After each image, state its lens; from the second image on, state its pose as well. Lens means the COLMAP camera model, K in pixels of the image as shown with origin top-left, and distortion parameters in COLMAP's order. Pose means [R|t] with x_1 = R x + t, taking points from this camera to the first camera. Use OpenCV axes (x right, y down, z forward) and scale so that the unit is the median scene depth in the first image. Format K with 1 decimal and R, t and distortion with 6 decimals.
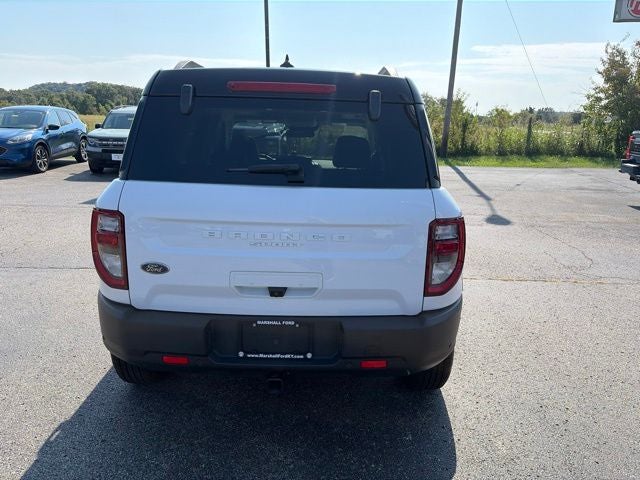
lens RADIAL K [[506.3, 0, 319.1], [0, 506.3, 242.8], [0, 0, 1]] dist [-0.013058, 0.021353]
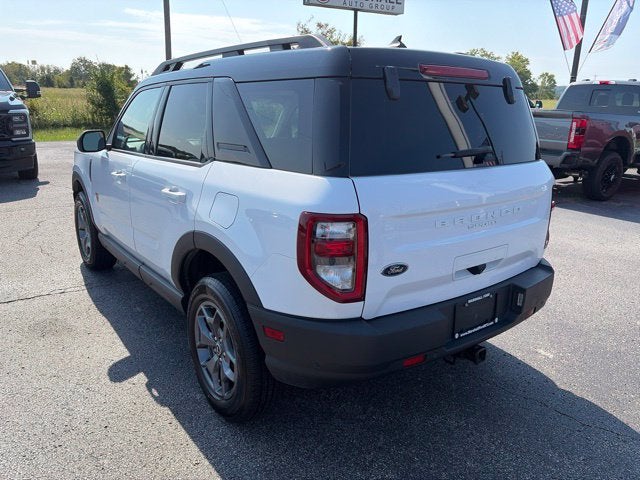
lens RADIAL K [[506.3, 0, 321.3], [0, 506.3, 240.1], [0, 0, 1]] dist [-0.013058, 0.021353]
pose [[0.797432, -0.162785, 0.581036, -0.943653], [0.130516, 0.986660, 0.097301, -0.108076], [-0.589124, -0.001757, 0.808041, 0.336021]]
